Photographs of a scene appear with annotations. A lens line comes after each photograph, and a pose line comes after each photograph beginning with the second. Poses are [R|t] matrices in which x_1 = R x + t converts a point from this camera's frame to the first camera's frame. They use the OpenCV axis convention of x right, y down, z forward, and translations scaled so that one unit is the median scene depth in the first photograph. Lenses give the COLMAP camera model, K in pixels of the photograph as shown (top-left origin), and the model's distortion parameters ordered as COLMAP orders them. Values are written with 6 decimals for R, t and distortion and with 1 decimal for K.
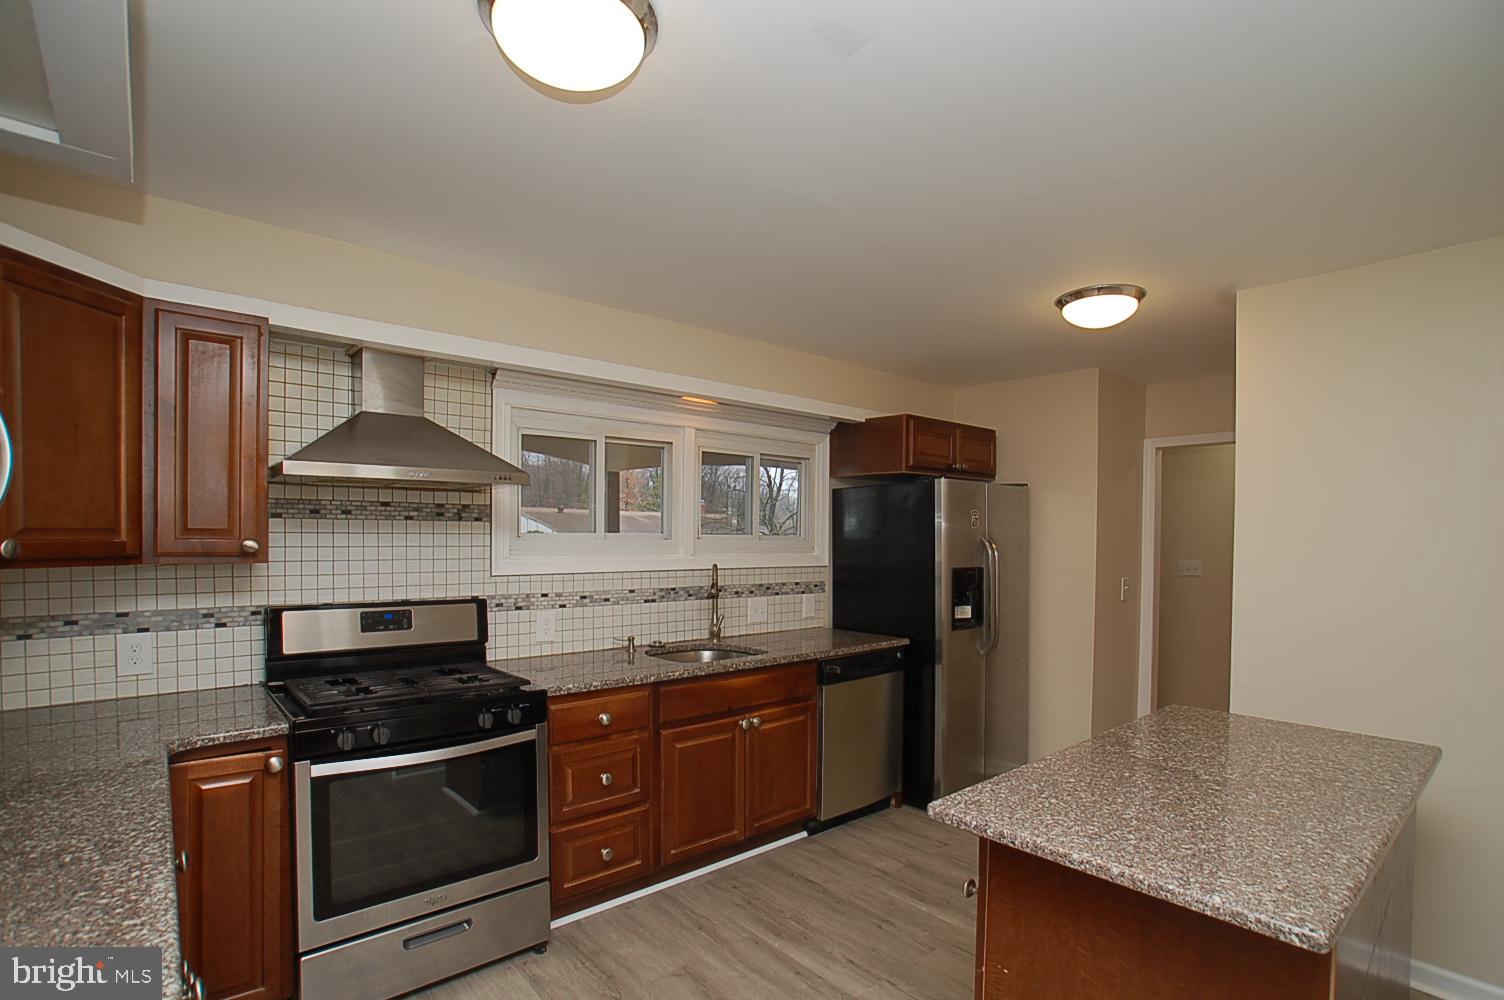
lens RADIAL K [[725.7, 0, 753.5], [0, 725.7, 510.9], [0, 0, 1]] dist [-0.052371, 0.008489]
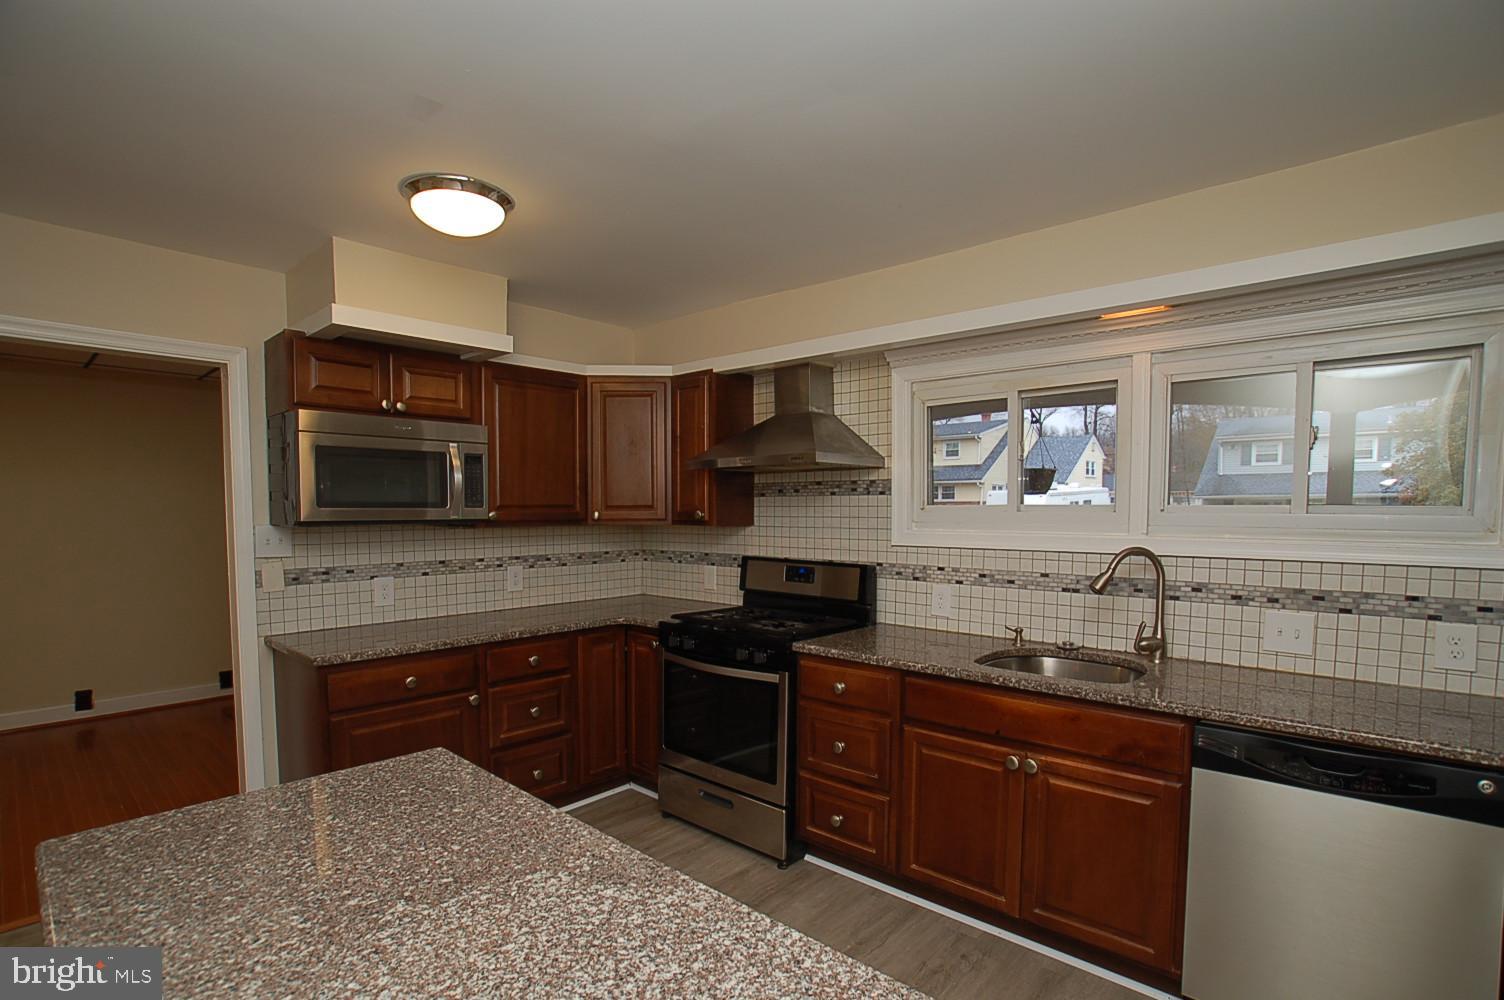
lens RADIAL K [[725.7, 0, 757.8], [0, 725.7, 516.1], [0, 0, 1]] dist [-0.052371, 0.008489]
pose [[0.137317, 0.006488, -0.990506, 0.678018], [0.035352, 0.999309, 0.011446, 0.027283], [0.989896, -0.036588, 0.136993, 0.656032]]
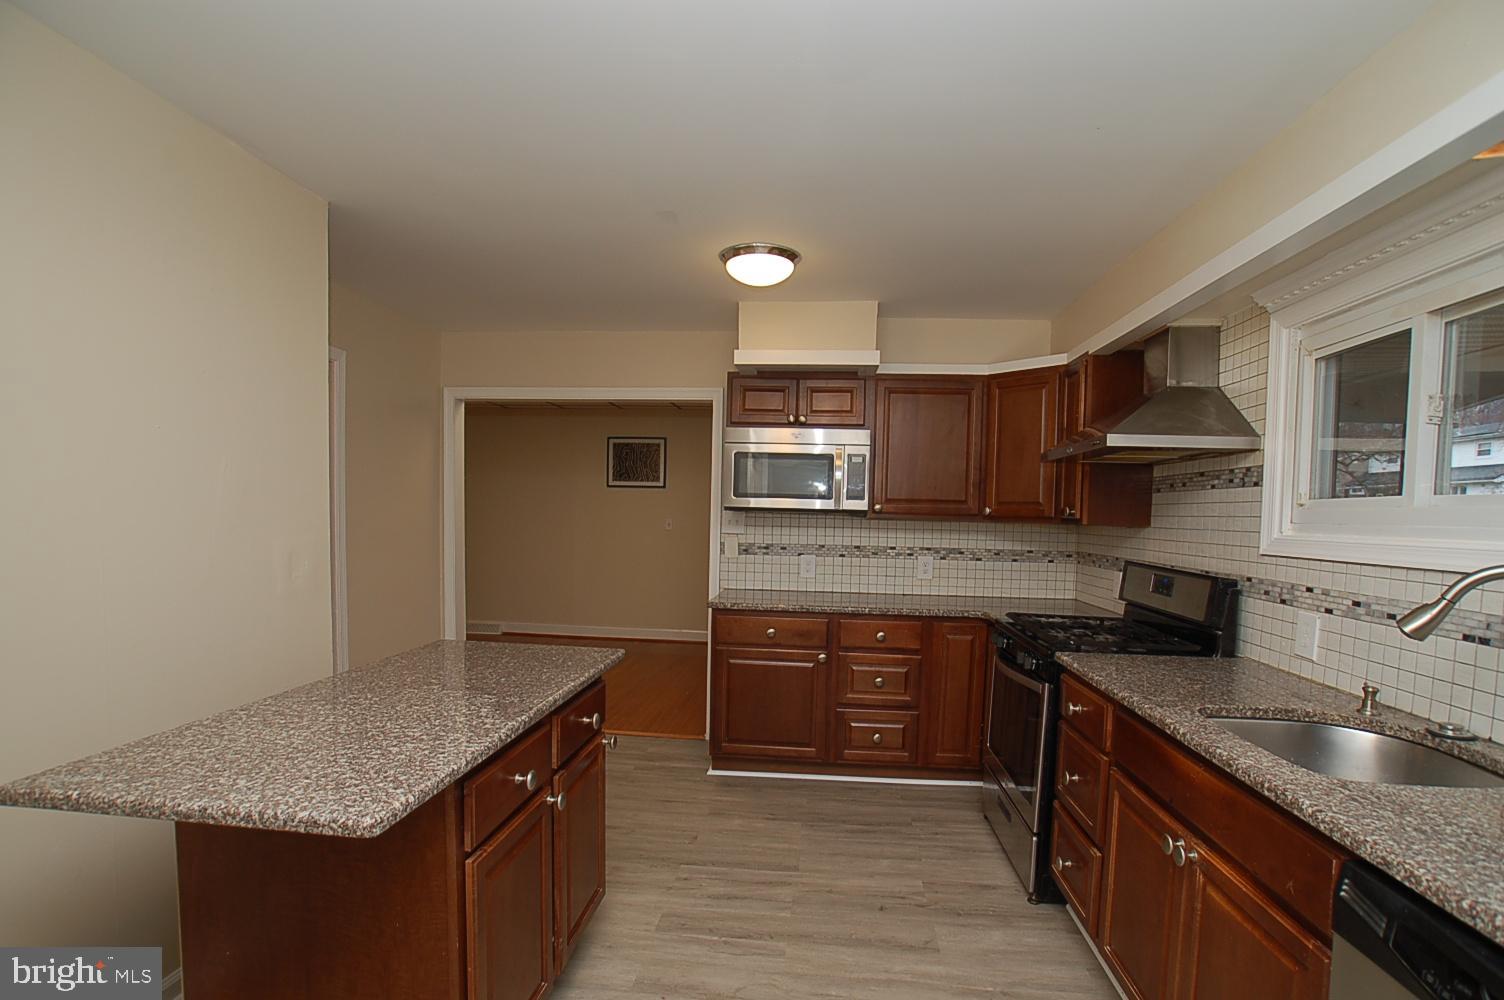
lens RADIAL K [[725.7, 0, 754.7], [0, 725.7, 511.3], [0, 0, 1]] dist [-0.052371, 0.008489]
pose [[-0.712554, -0.021459, -0.701289, 0.578976], [-0.004079, 0.999642, -0.026444, 0.065844], [0.701606, -0.015983, -0.712386, 1.163991]]
